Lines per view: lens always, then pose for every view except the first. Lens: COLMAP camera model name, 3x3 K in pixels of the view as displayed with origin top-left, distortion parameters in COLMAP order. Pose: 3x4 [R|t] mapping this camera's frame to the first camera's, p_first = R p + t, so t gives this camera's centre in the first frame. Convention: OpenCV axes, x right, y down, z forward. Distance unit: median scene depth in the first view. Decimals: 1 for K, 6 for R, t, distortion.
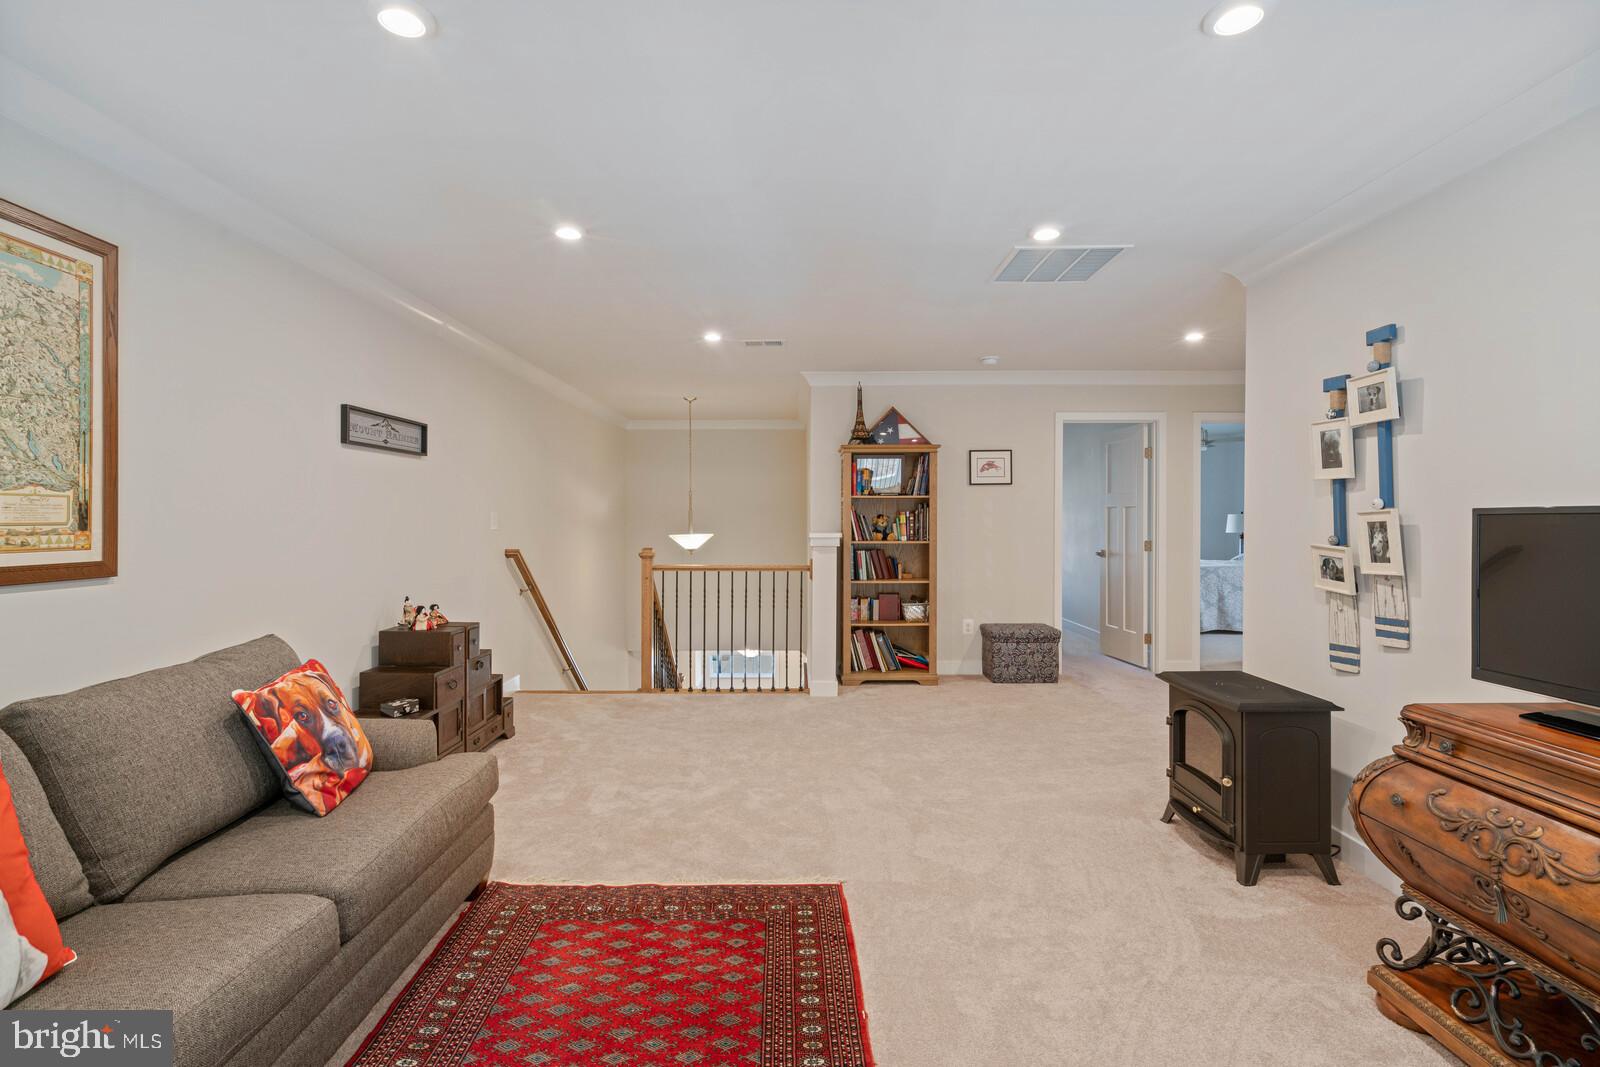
lens RADIAL K [[730.6, 0, 799.3], [0, 730.6, 518.9], [0, 0, 1]] dist [0.002779, 0.000665]
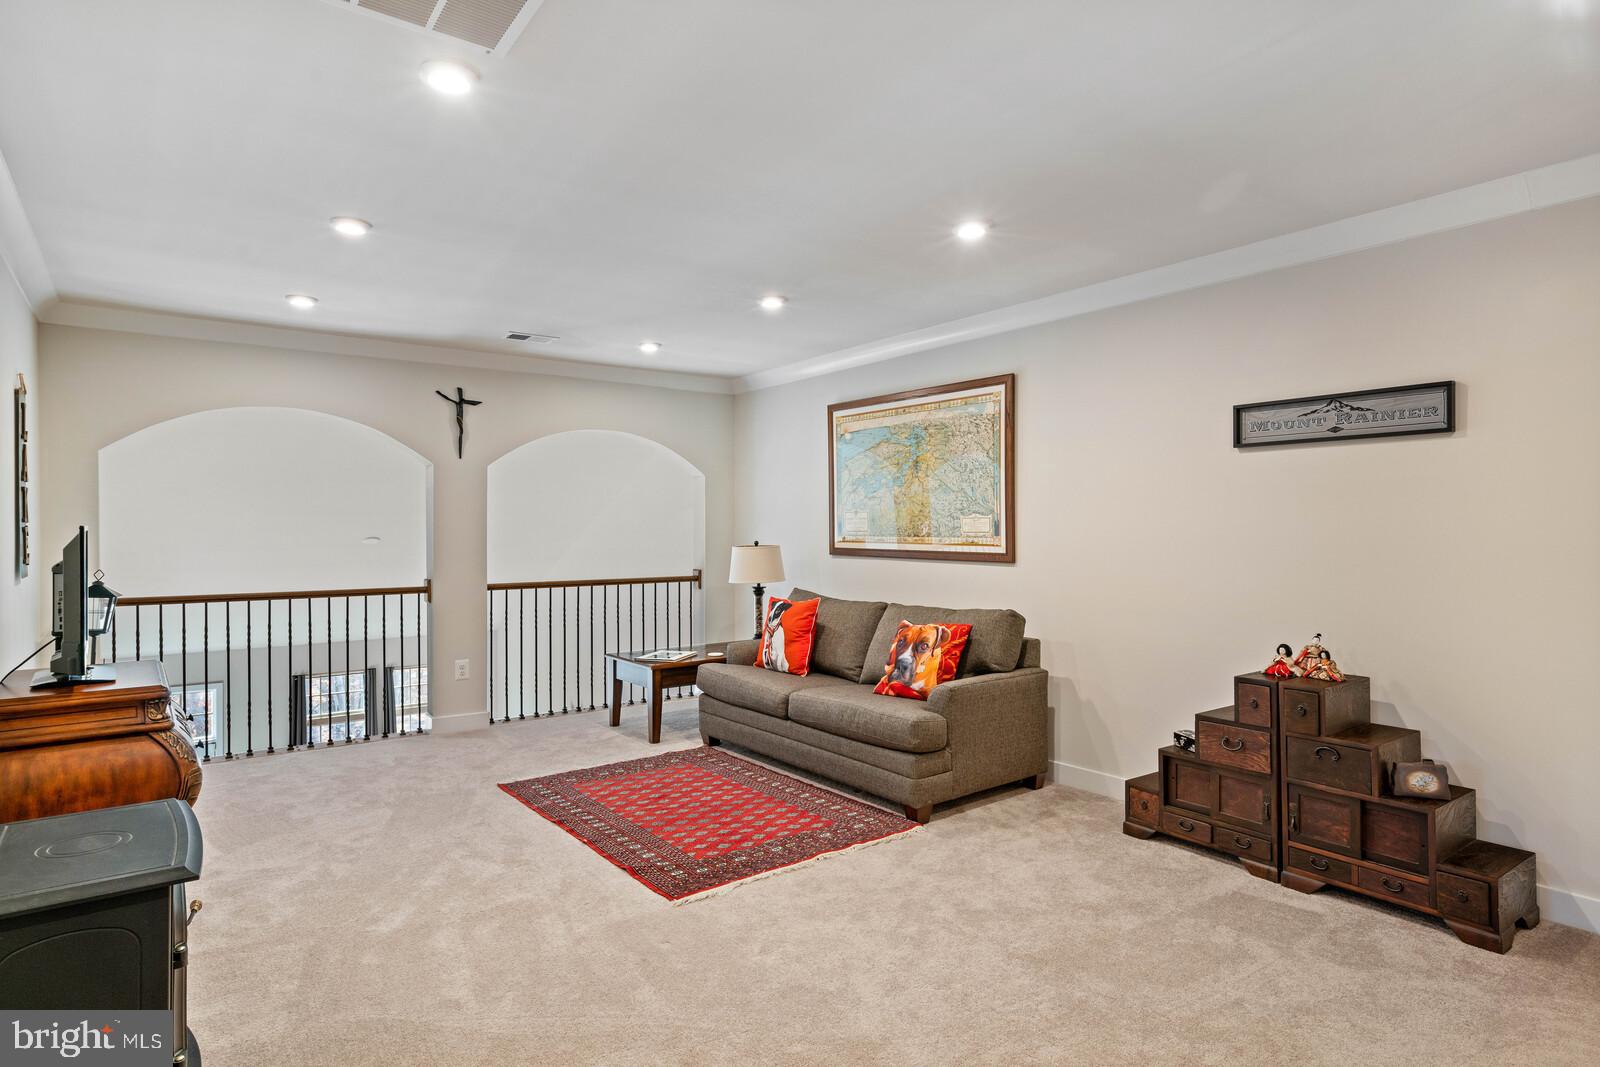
lens RADIAL K [[867.9, 0, 799.6], [0, 867.9, 533.3], [0, 0, 1]] dist [-0.001078, -0.000073]
pose [[-0.794478, 0.005291, -0.607269, 0.474407], [0.000413, 0.999967, 0.008172, -0.005919], [0.607292, 0.006242, -0.794454, 1.529221]]
